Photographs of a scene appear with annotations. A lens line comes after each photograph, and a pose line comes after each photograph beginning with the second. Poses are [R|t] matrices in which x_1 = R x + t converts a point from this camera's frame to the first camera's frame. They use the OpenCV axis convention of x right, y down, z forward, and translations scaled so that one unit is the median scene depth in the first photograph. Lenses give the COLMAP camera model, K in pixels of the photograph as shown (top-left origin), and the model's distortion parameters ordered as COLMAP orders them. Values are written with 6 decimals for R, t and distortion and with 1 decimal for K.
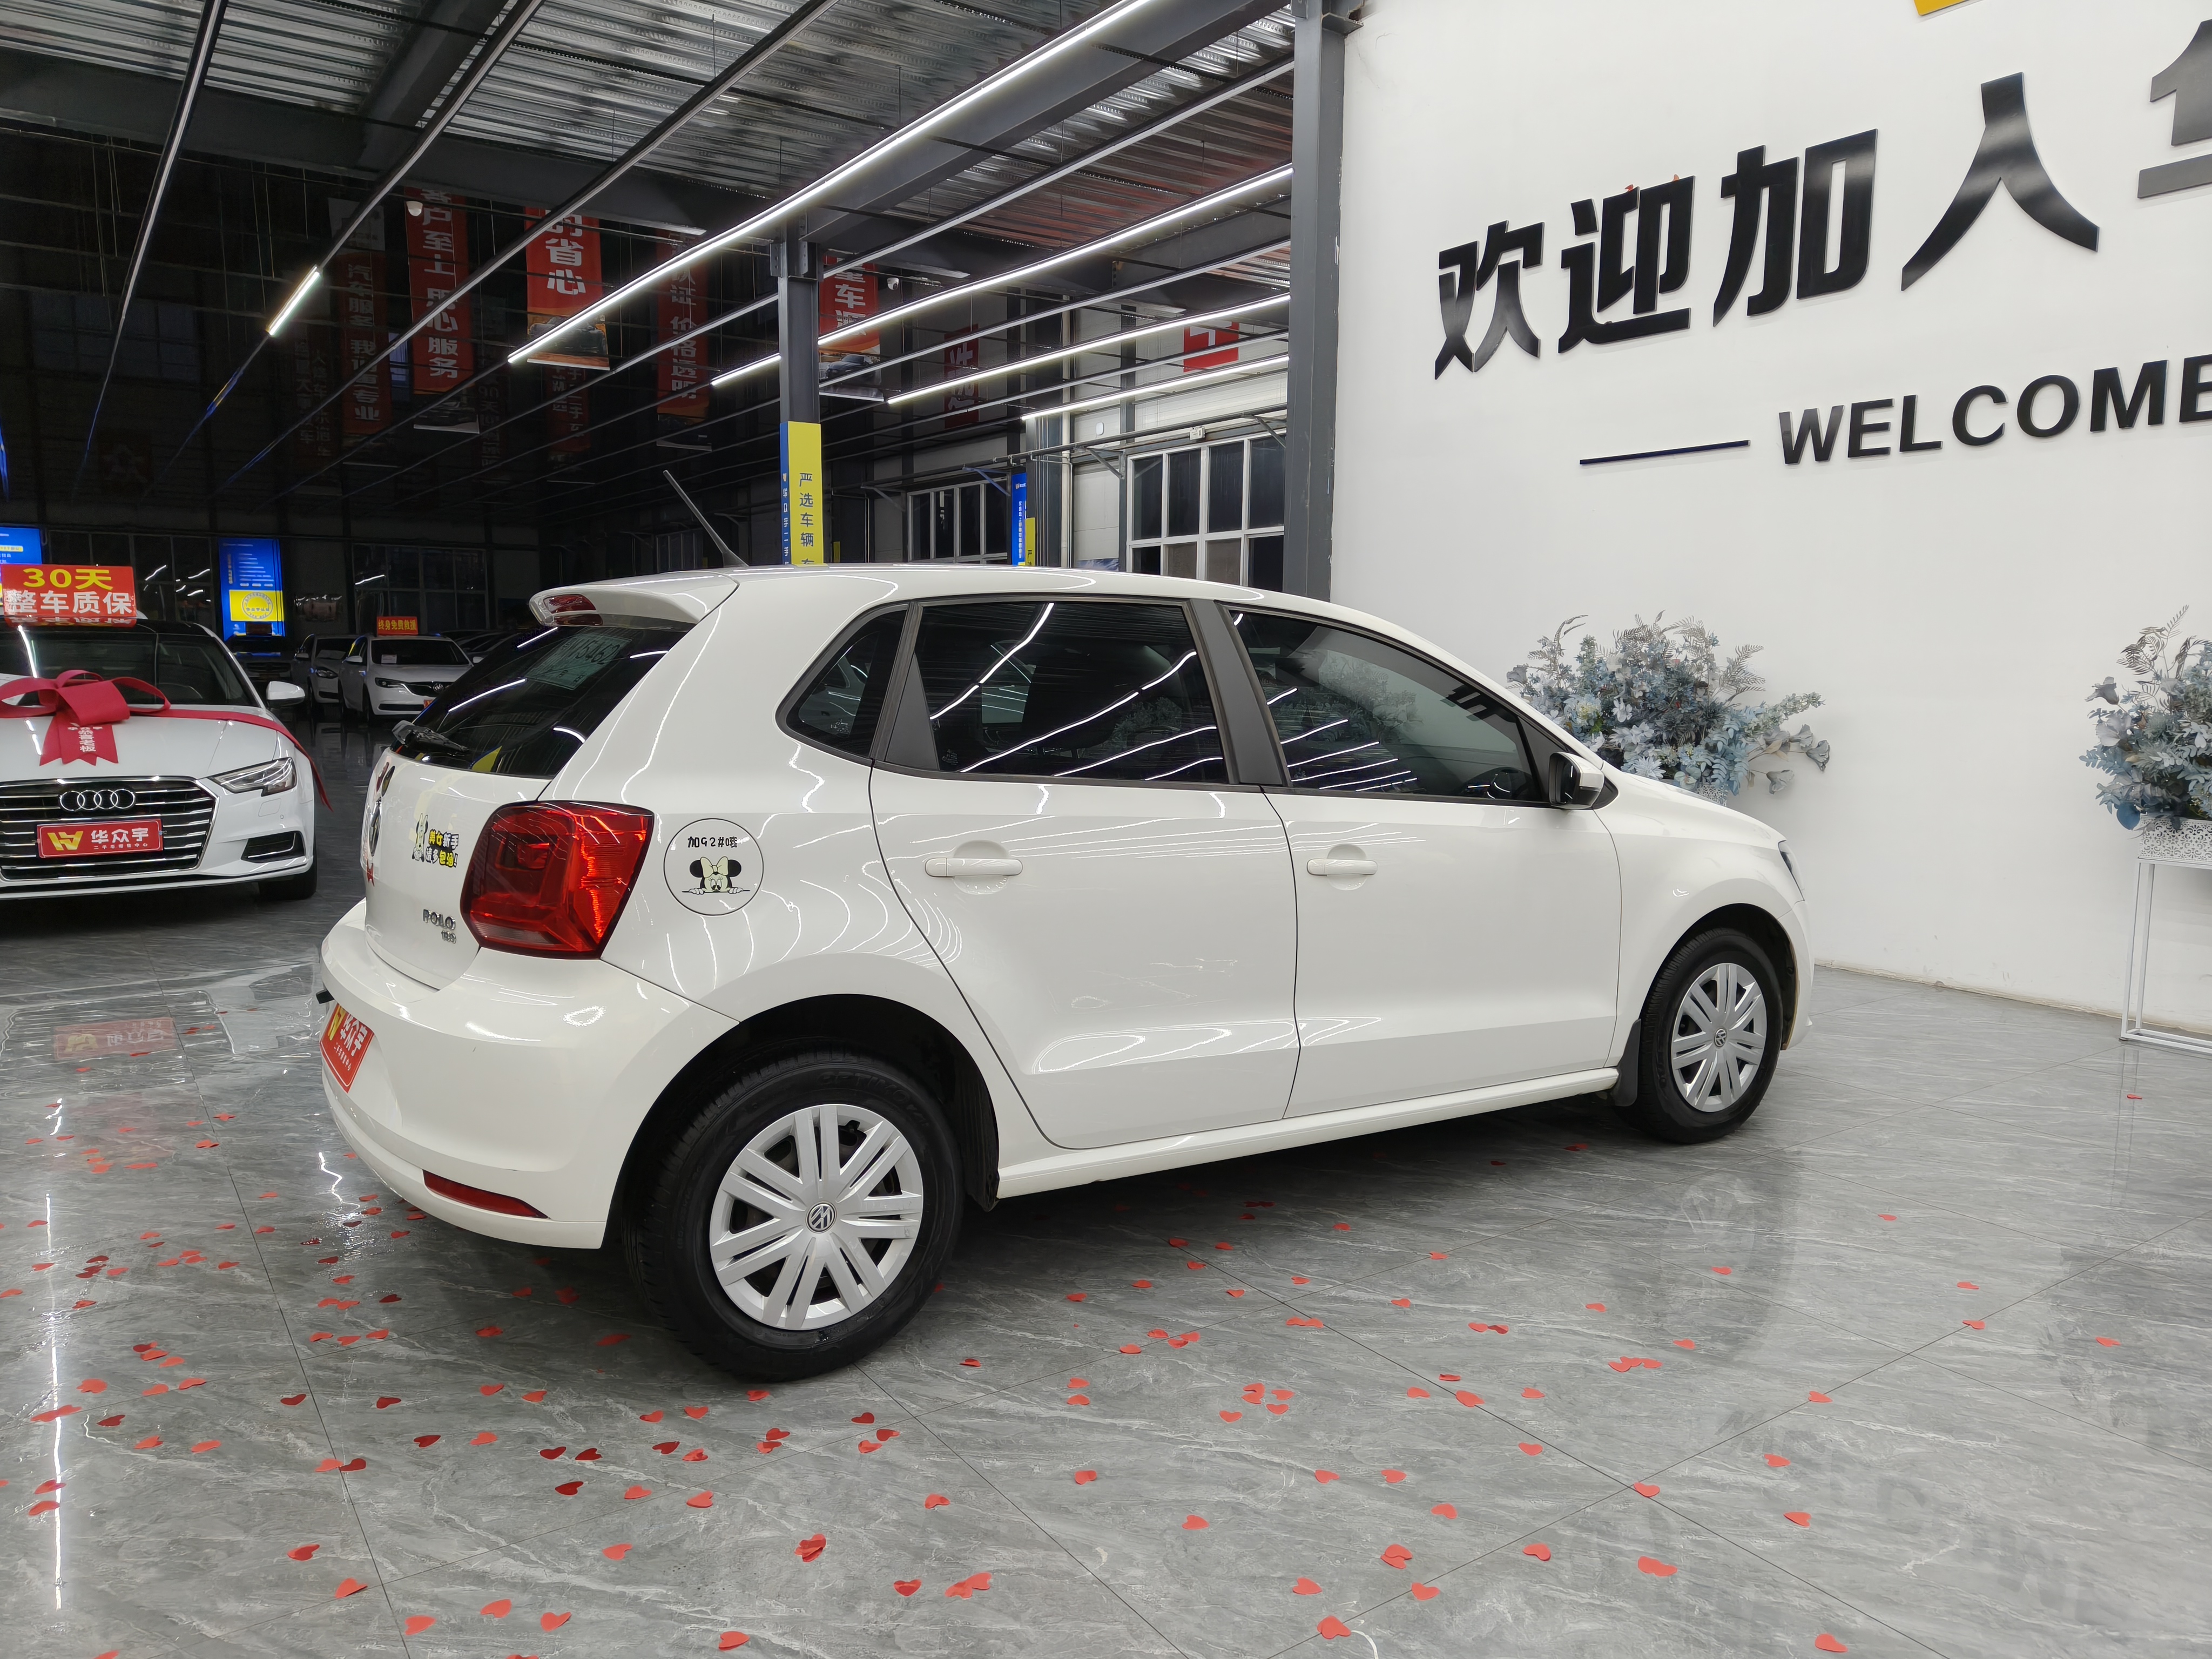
lens RADIAL K [[1534.2, 0, 1126.3], [0, 1534.2, 830.1], [0, 0, 1]] dist [0.023517, -0.014150]
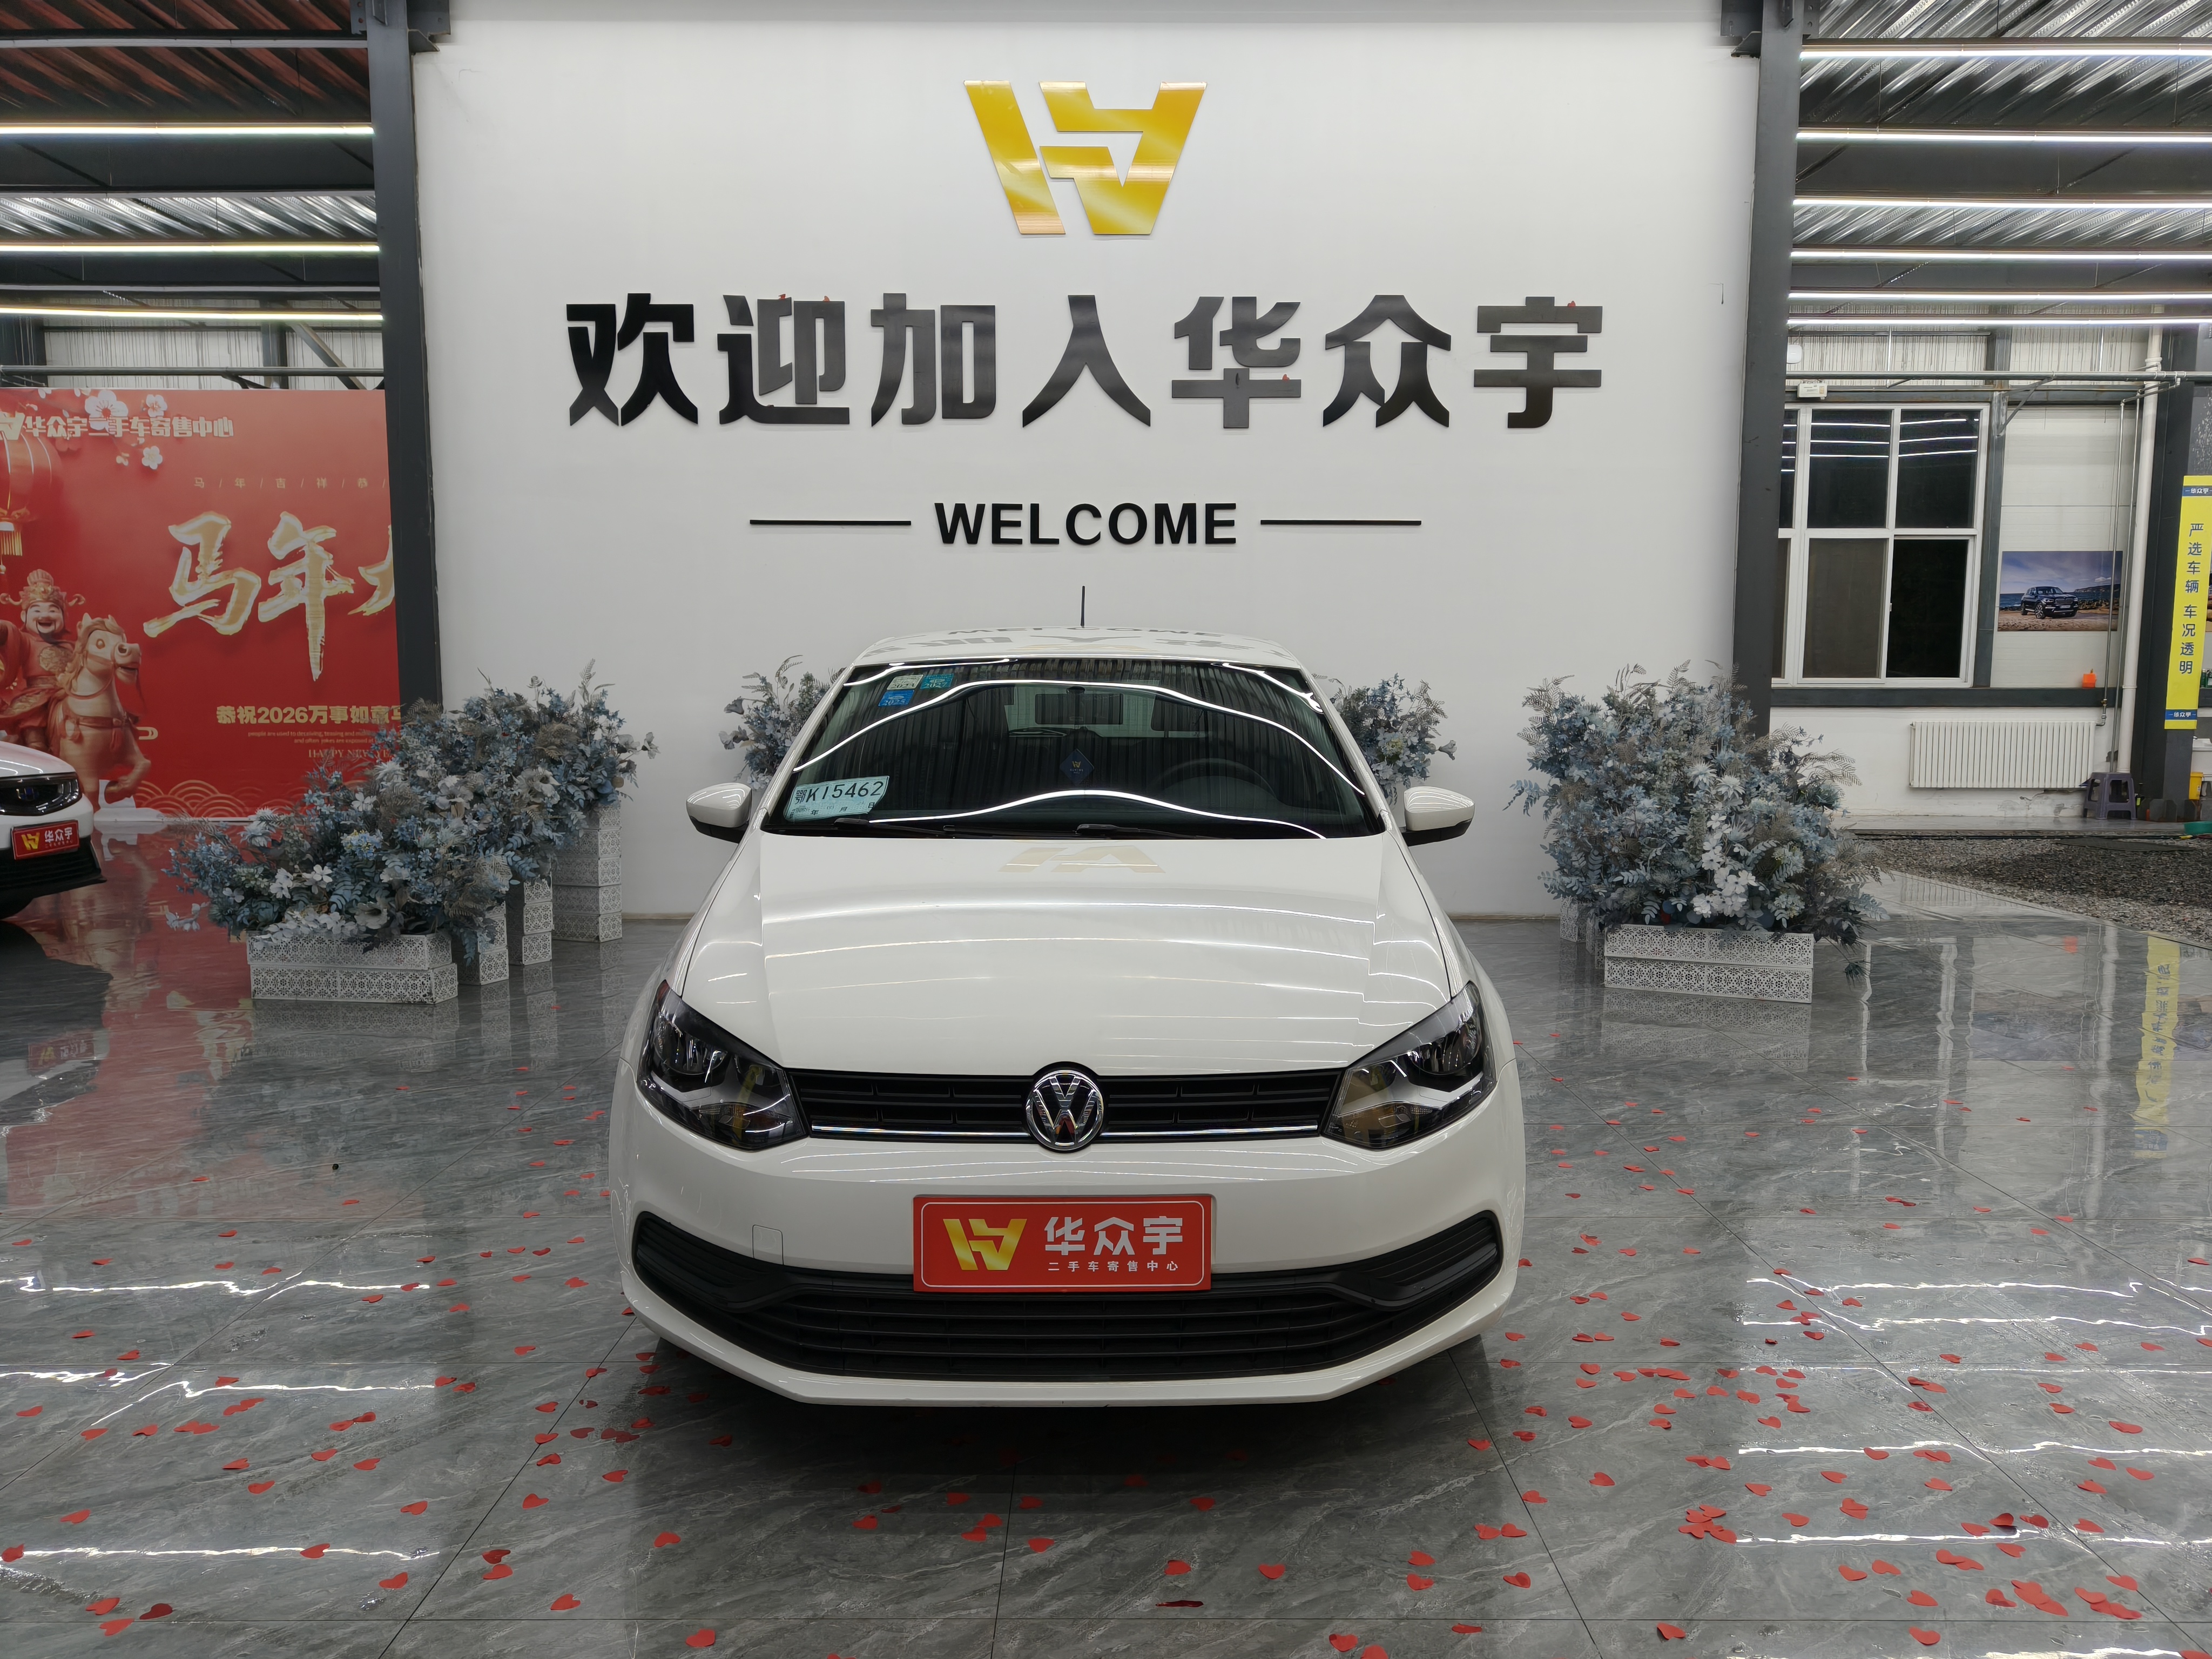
lens RADIAL K [[1534.2, 0, 1115.7], [0, 1534.2, 847.7], [0, 0, 1]] dist [0.023517, -0.014150]
pose [[0.574619, -0.090322, 0.813422, -0.577665], [0.097291, 0.994383, 0.041687, -0.020108], [-0.812618, 0.055185, 0.580179, 0.138299]]
